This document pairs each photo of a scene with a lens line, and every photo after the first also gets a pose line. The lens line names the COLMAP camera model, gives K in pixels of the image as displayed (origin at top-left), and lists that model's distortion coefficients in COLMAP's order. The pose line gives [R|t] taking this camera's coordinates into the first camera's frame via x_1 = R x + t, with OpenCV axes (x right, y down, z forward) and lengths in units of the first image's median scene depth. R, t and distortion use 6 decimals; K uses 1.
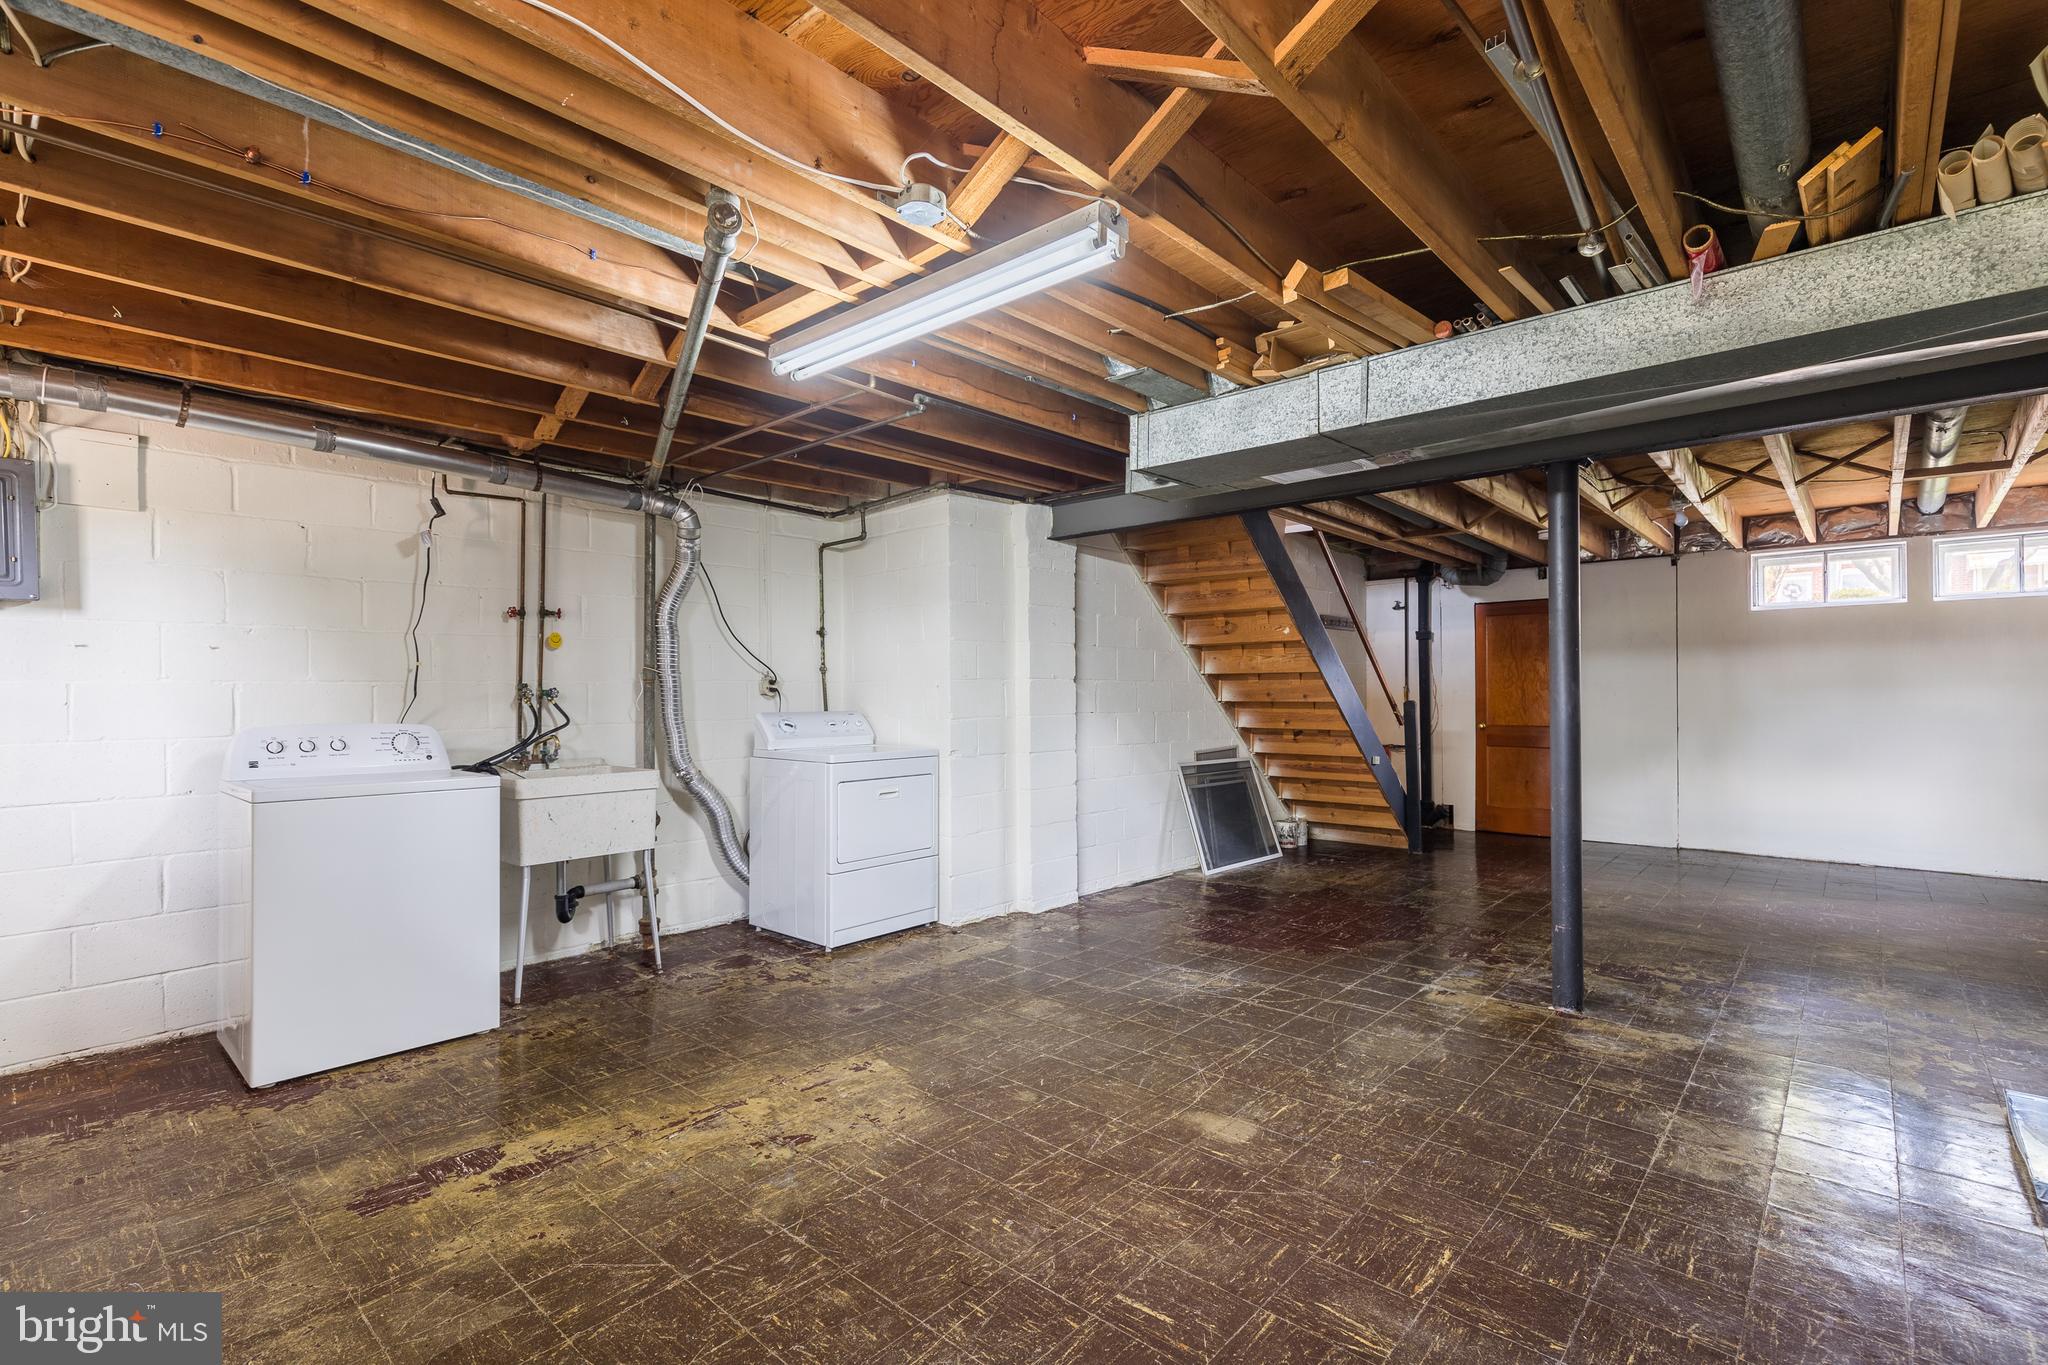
lens RADIAL K [[926.4, 0, 1031.9], [0, 926.4, 680.7], [0, 0, 1]] dist [0.011981, -0.001194]
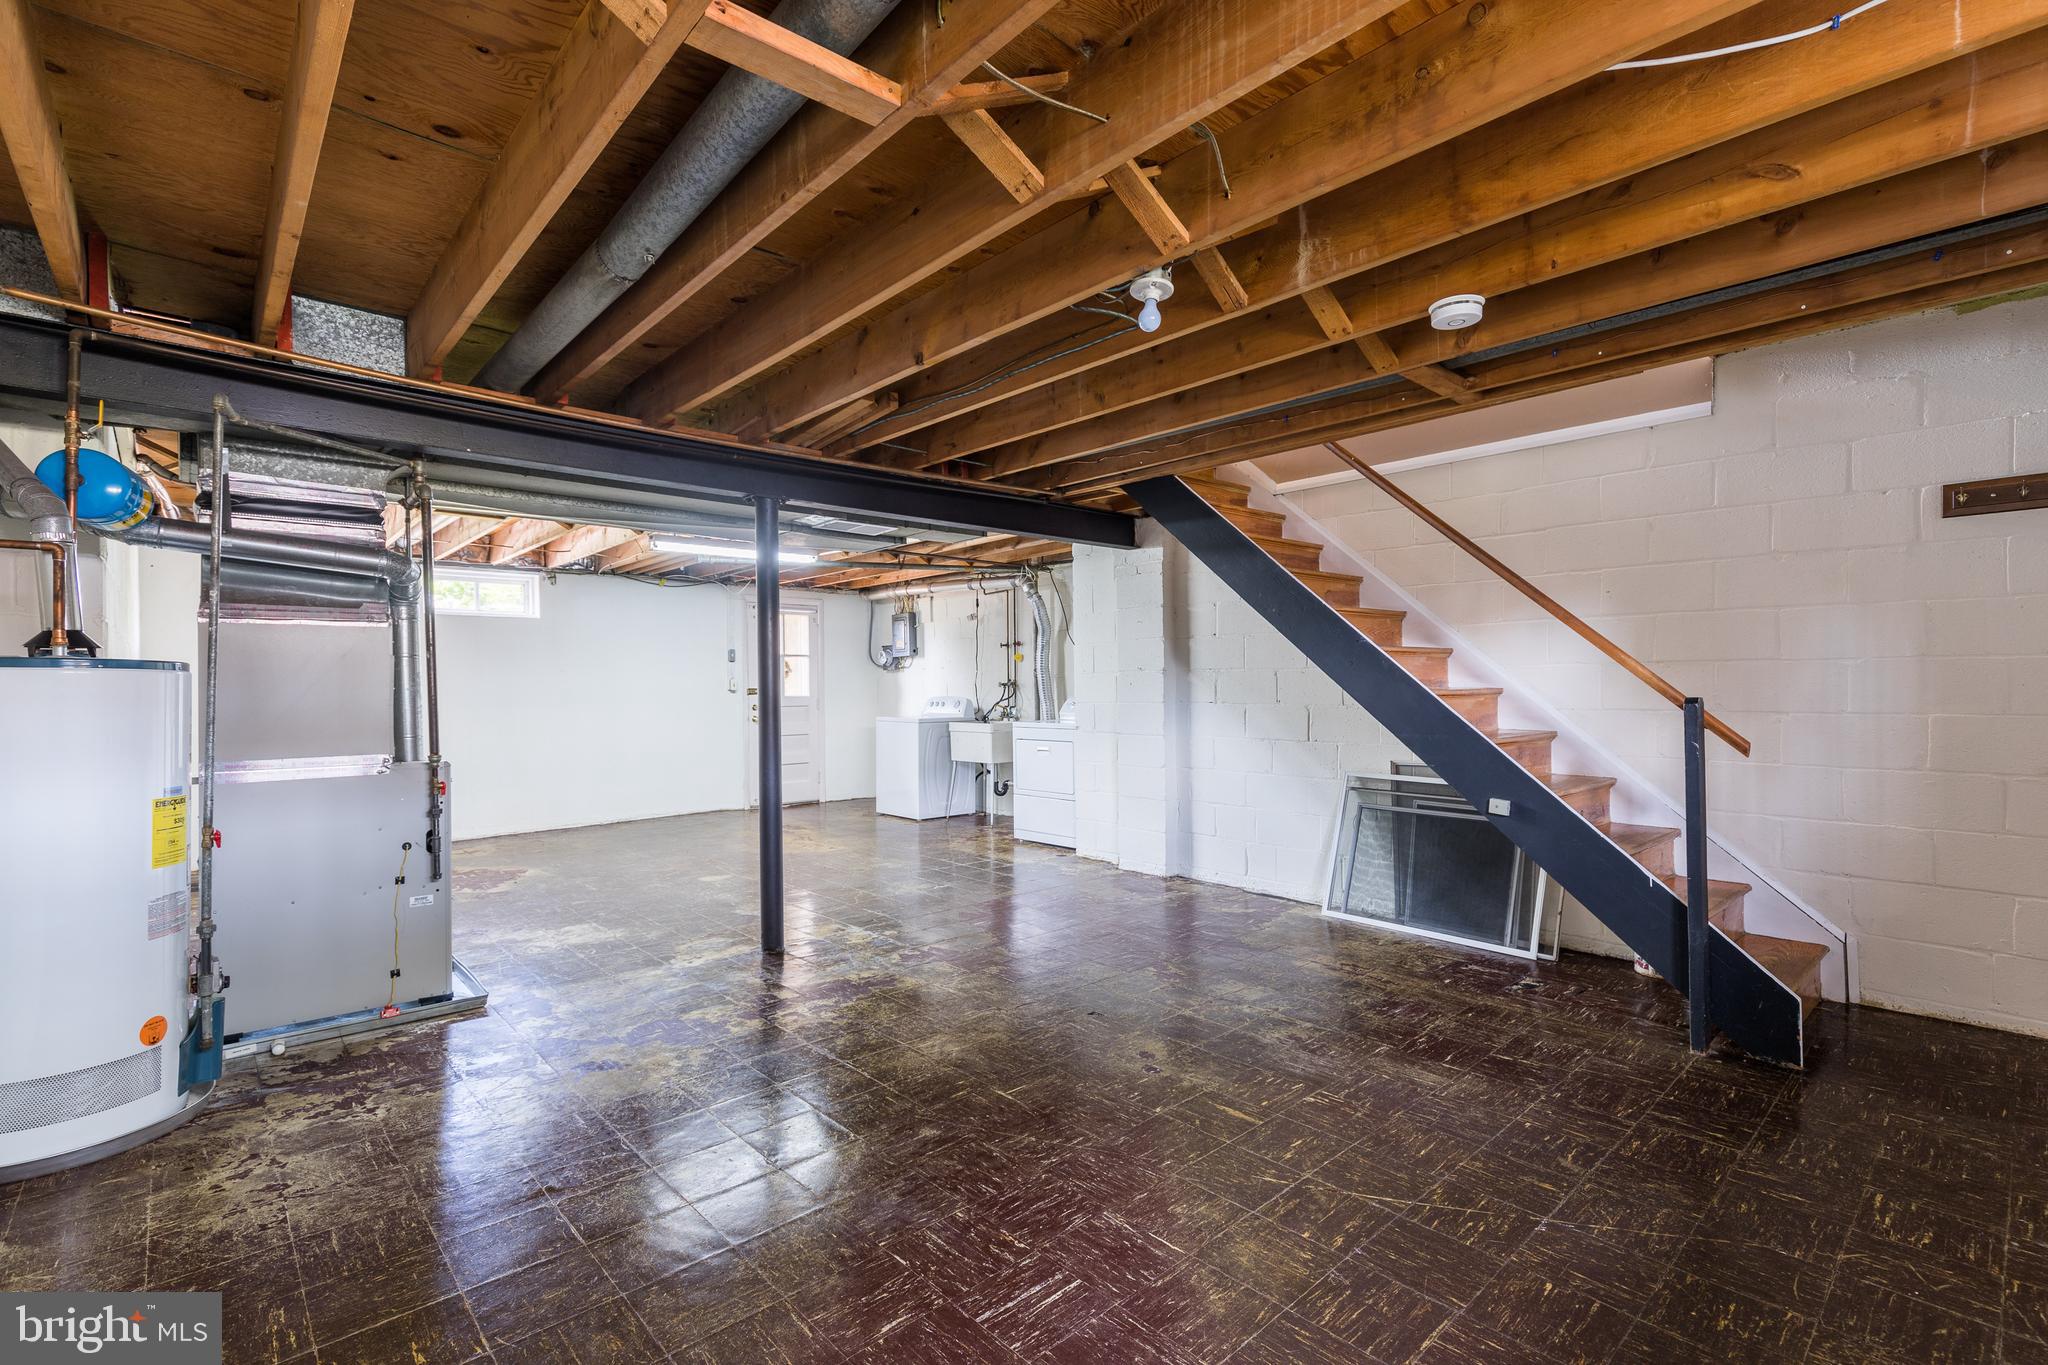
lens RADIAL K [[926.4, 0, 1031.0], [0, 926.4, 683.4], [0, 0, 1]] dist [0.011981, -0.001194]
pose [[-0.097535, 0.004430, -0.995222, 1.476393], [0.024297, 0.999703, 0.002069, 0.009379], [0.994935, -0.023979, -0.097613, 1.238197]]
